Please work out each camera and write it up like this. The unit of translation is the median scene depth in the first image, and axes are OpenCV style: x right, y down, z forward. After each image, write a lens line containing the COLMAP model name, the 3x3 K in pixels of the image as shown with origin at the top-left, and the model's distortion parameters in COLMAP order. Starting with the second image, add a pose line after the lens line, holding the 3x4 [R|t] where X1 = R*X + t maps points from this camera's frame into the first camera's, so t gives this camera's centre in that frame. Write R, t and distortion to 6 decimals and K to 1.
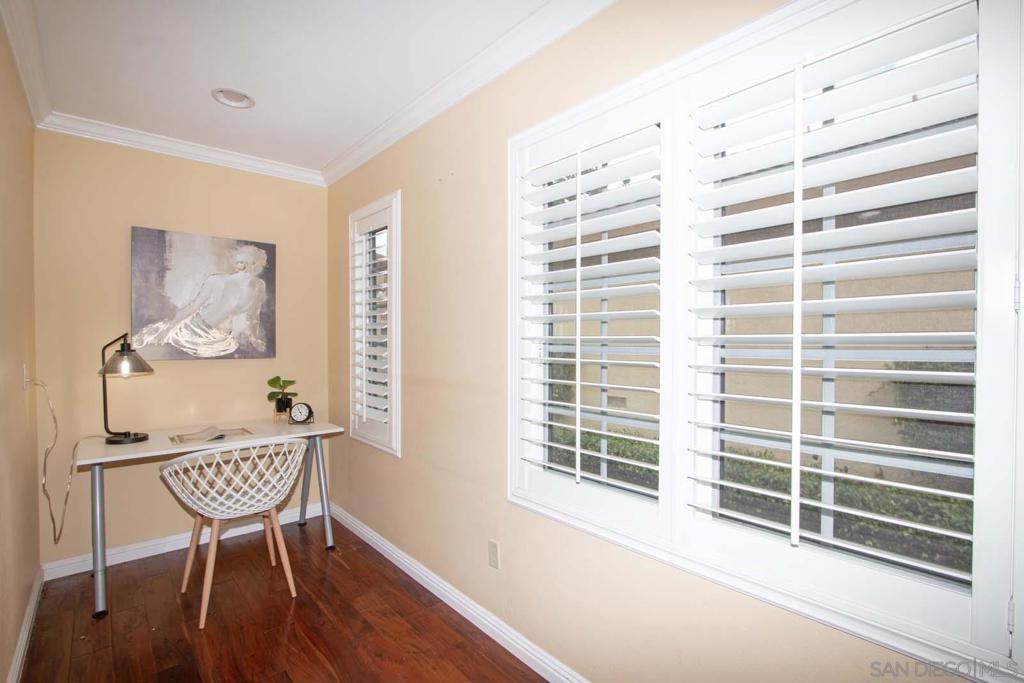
lens RADIAL K [[442.0, 0, 469.8], [0, 442.0, 347.0], [0, 0, 1]] dist [-0.000989, 0.000037]
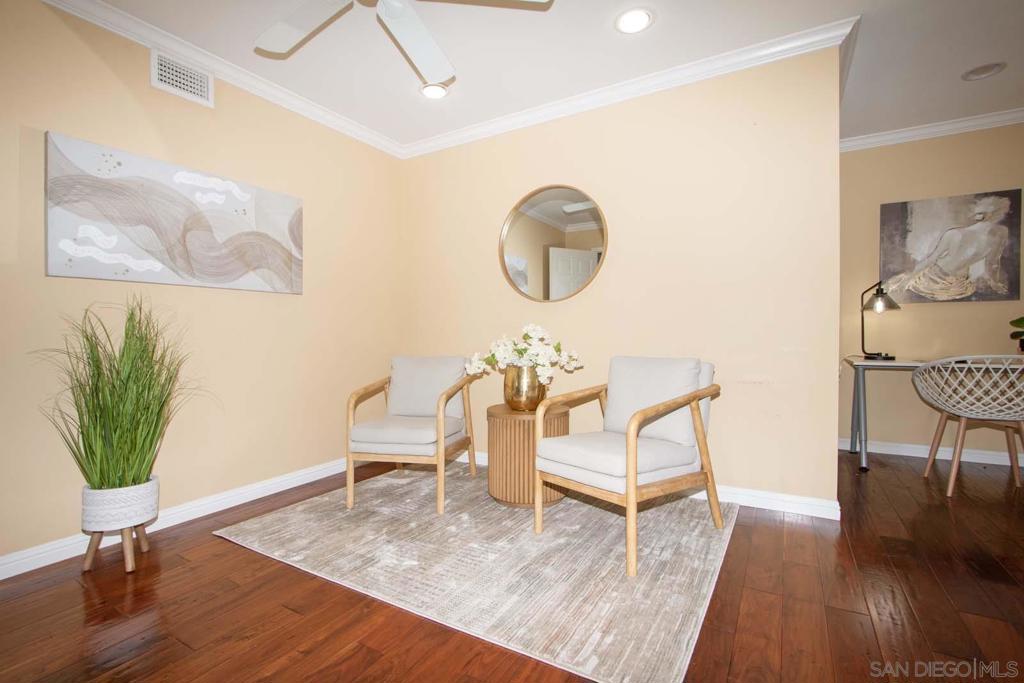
lens RADIAL K [[452.6, 0, 528.4], [0, 452.6, 340.9], [0, 0, 1]] dist [-0.015292, 0.000402]
pose [[0.359850, 0.009709, -0.932960, 0.121649], [-0.020845, 0.999780, 0.002365, 0.155764], [0.932777, 0.018597, 0.359973, -0.470074]]
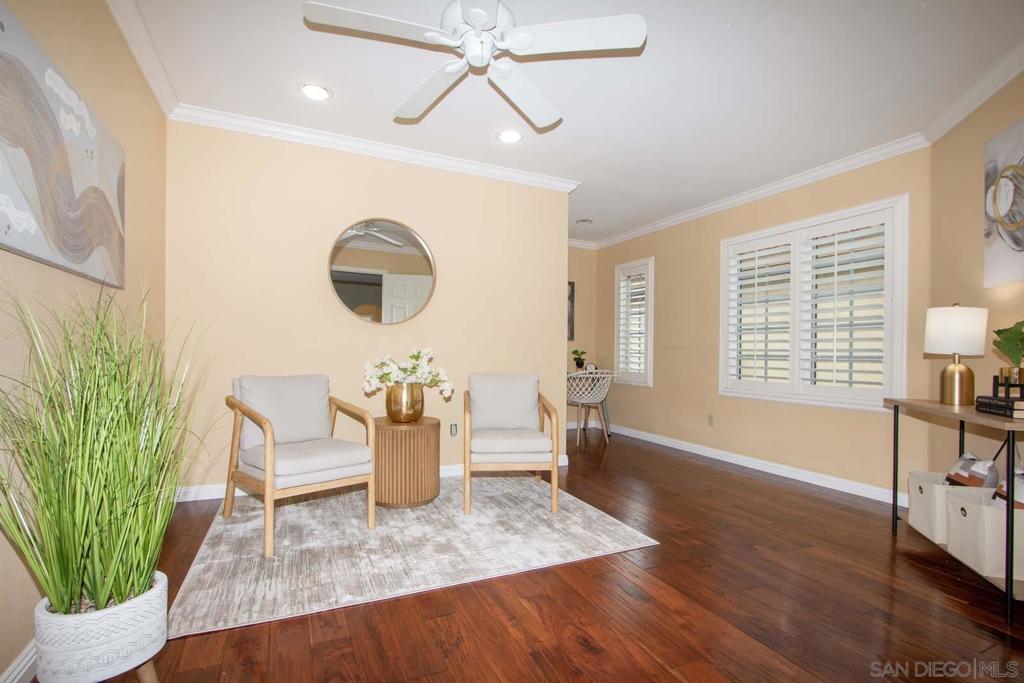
lens RADIAL K [[442.0, 0, 469.8], [0, 442.0, 347.0], [0, 0, 1]] dist [-0.000989, 0.000037]
pose [[0.946920, 0.003194, -0.321455, -0.277925], [-0.020258, 0.998556, -0.049754, 0.175322], [0.320832, 0.053625, 0.945617, -1.080468]]
